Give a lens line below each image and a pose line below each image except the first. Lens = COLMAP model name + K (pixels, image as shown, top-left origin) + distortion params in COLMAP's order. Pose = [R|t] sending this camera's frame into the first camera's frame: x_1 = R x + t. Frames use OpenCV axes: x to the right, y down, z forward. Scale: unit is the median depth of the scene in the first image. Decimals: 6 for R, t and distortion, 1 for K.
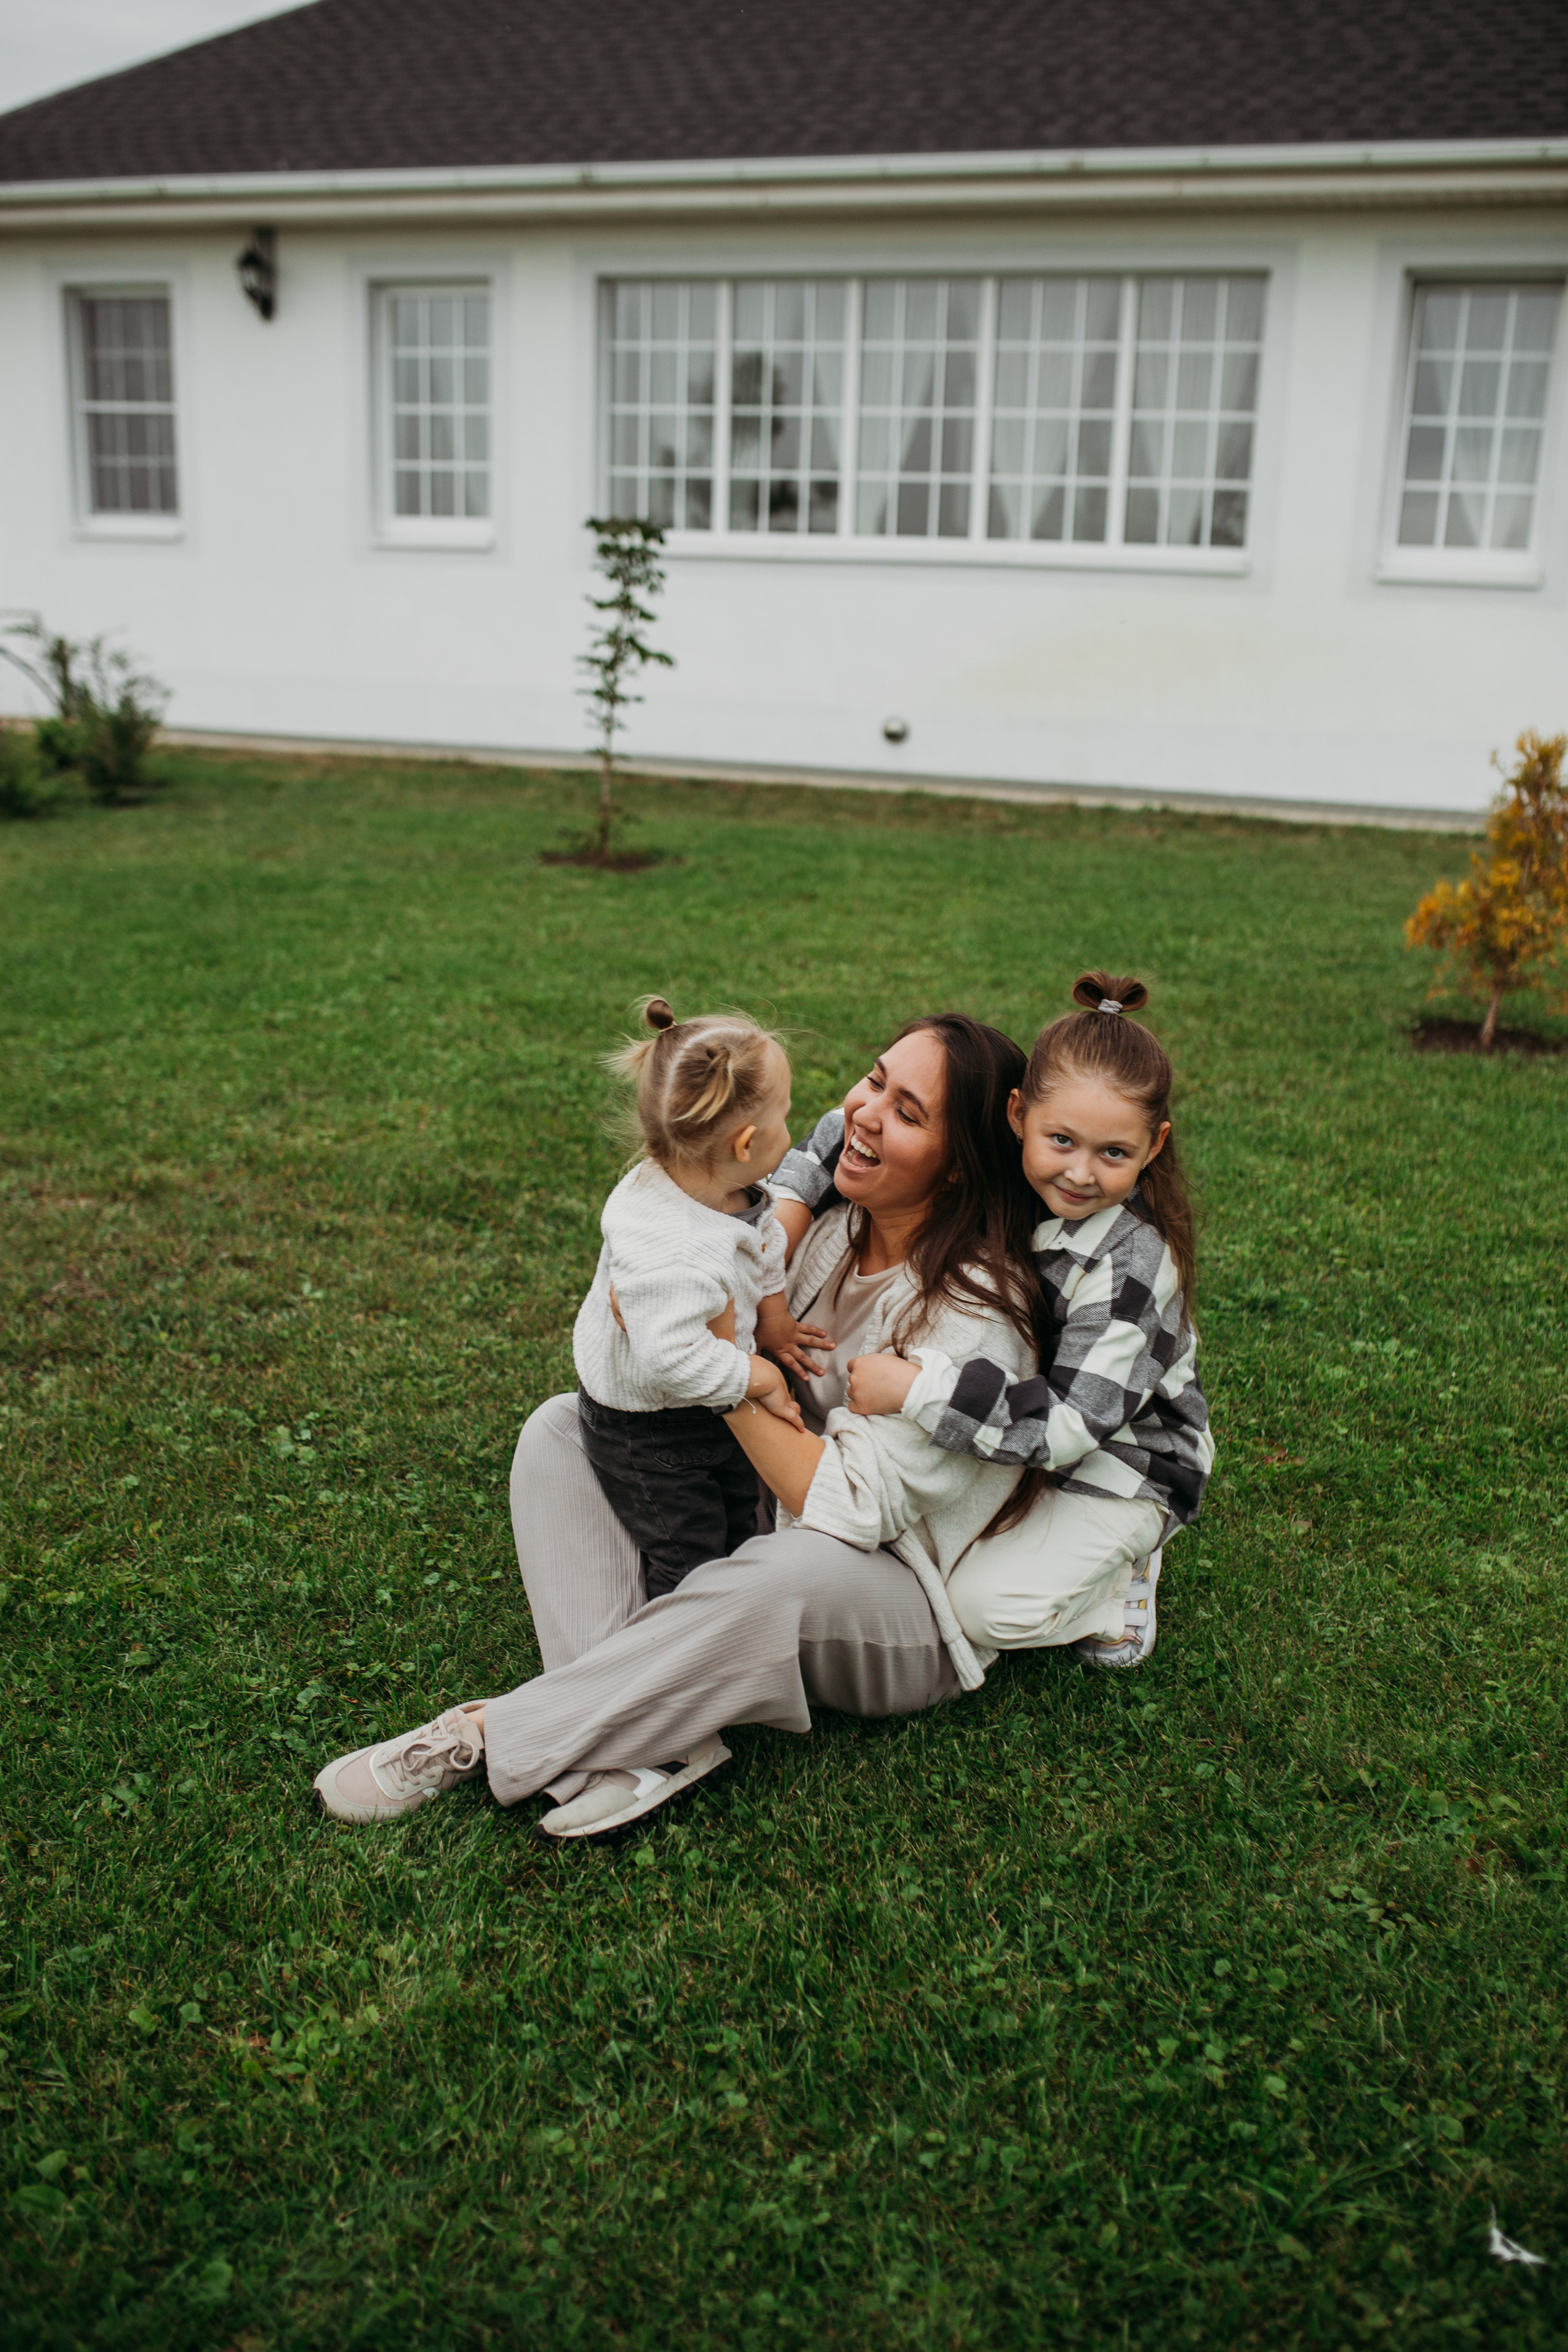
lens RADIAL K [[2245.7, 0, 784.0], [0, 2245.7, 1176.0], [0, 0, 1]] dist [-0.041485, 0.040935]
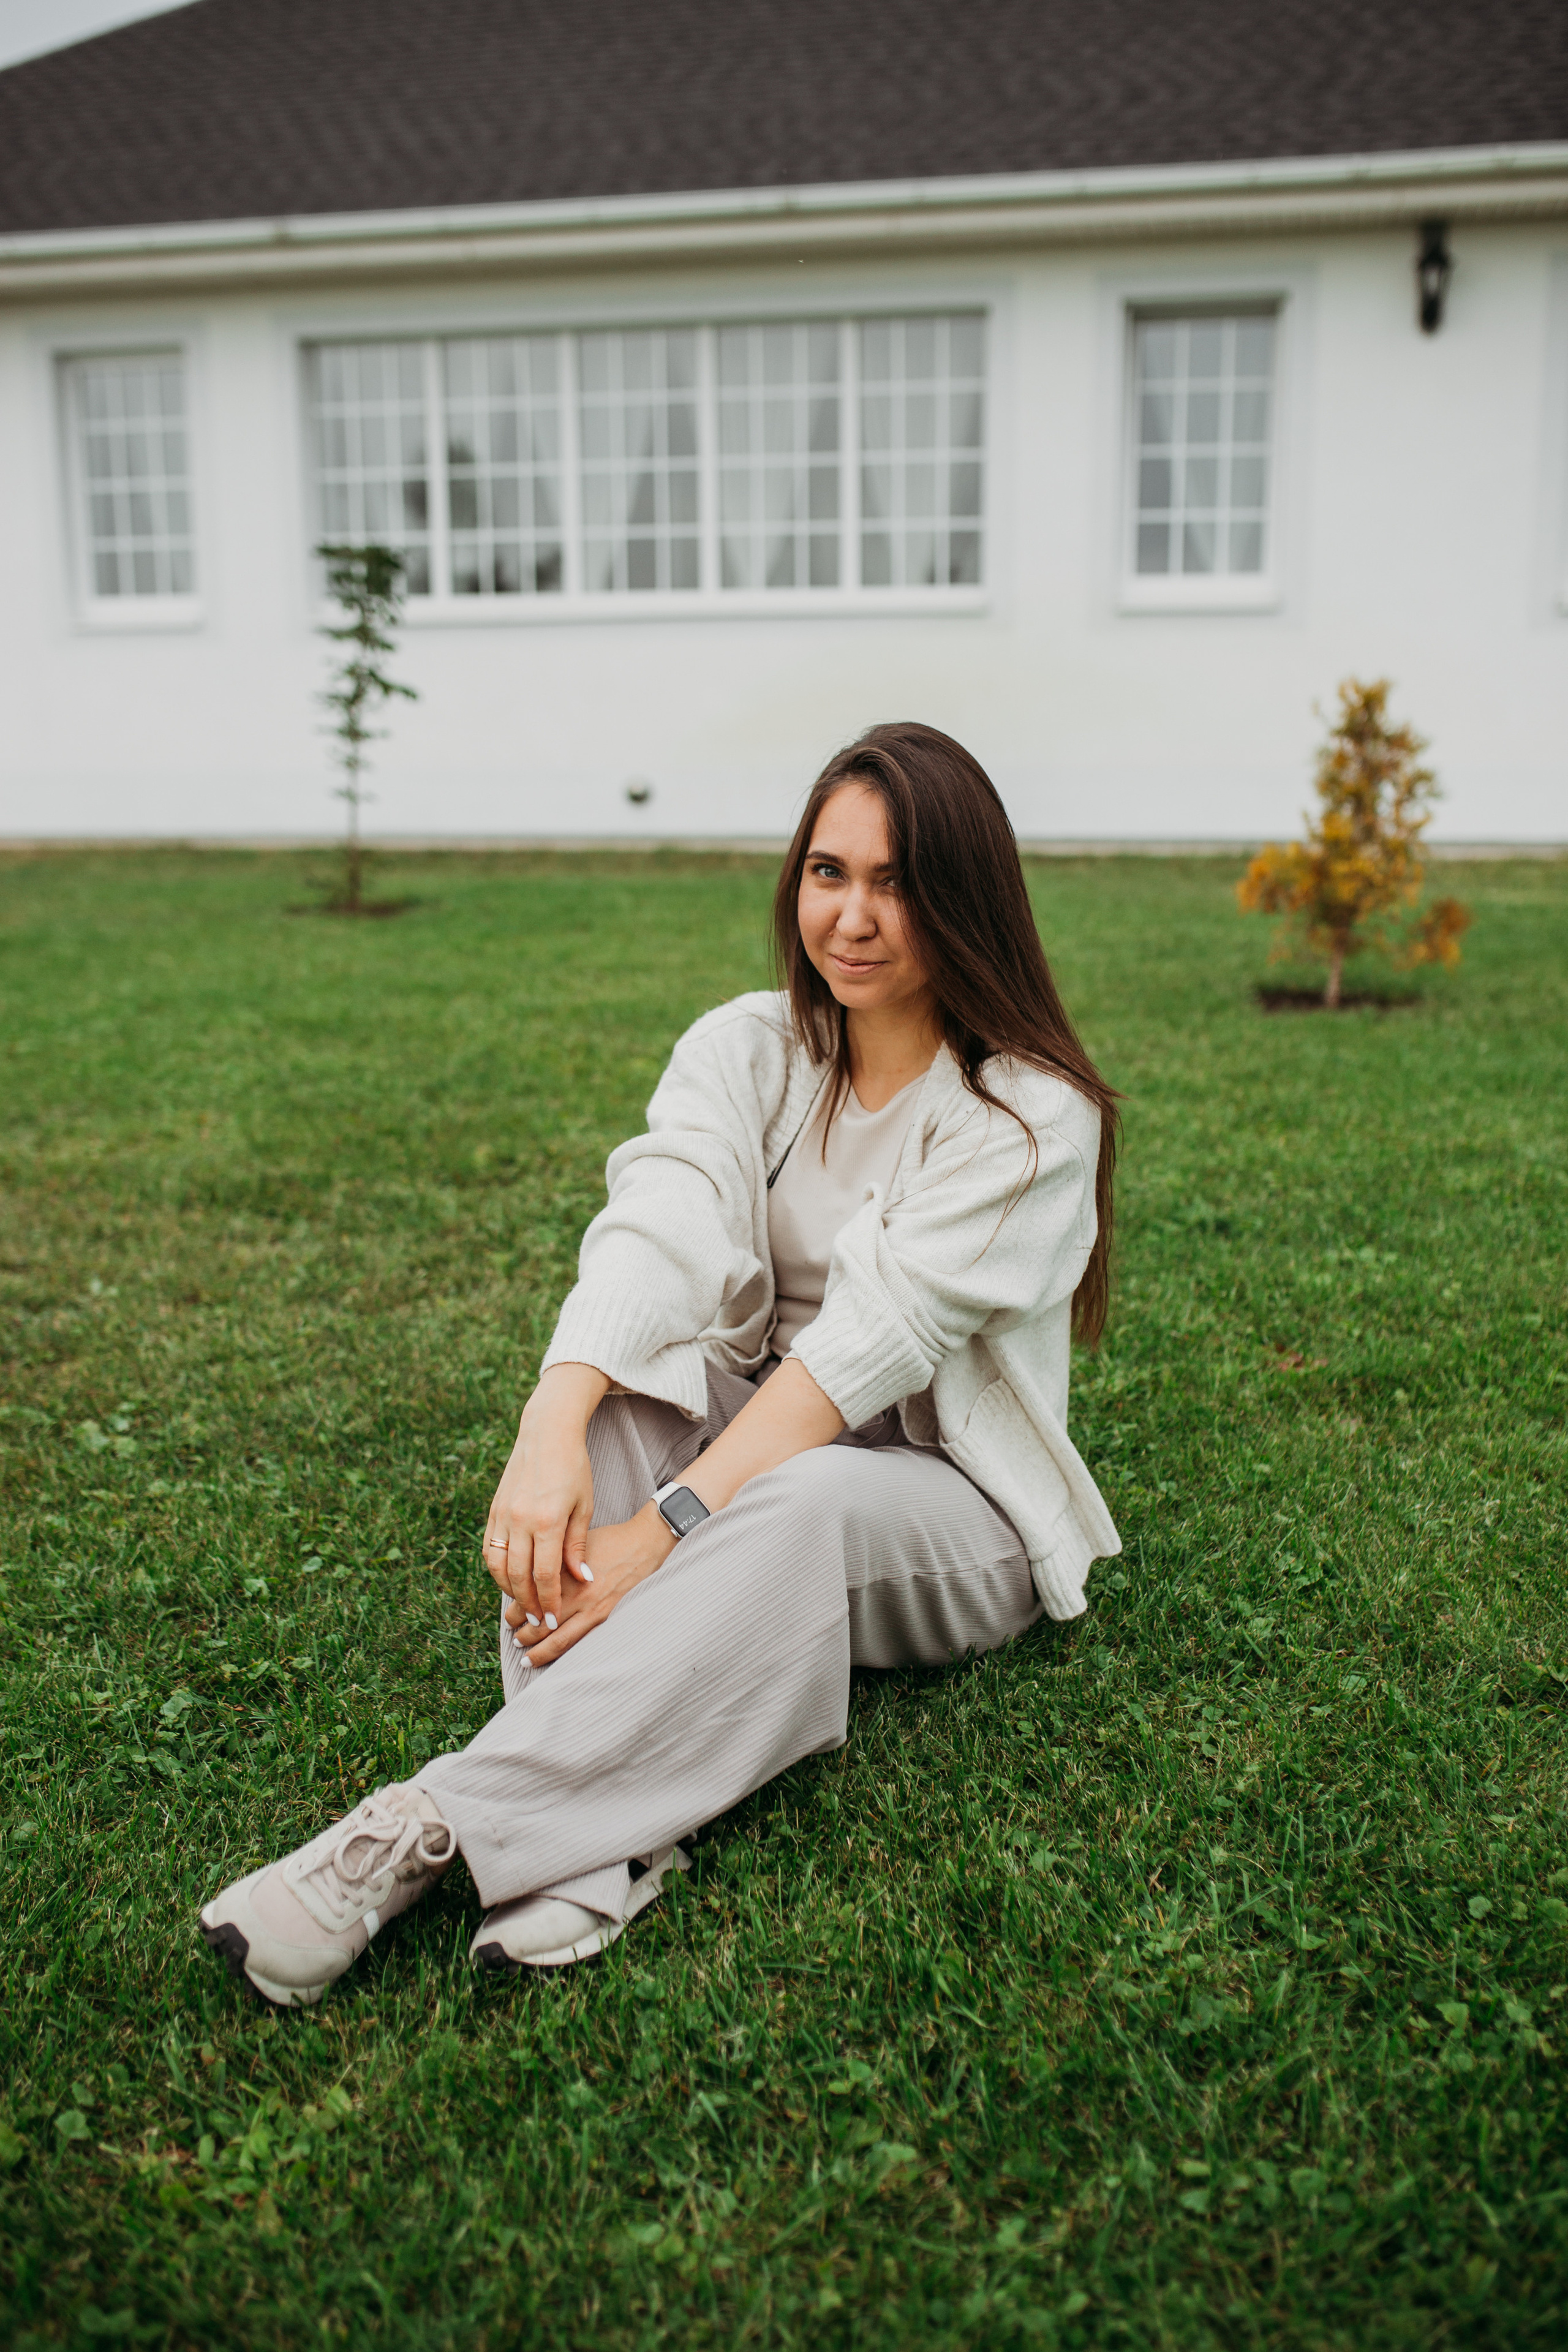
lens RADIAL K [[2245.7, 0, 784.0], [0, 2245.7, 1176.0], [0, 0, 1]] dist [-0.041485, 0.040935]
pose [[0.990312, -0.066698, 0.121796, -0.064053], [0.073323, 0.996016, -0.050748, 0.076785], [-0.117926, 0.059186, 0.991257, 0.159176]]
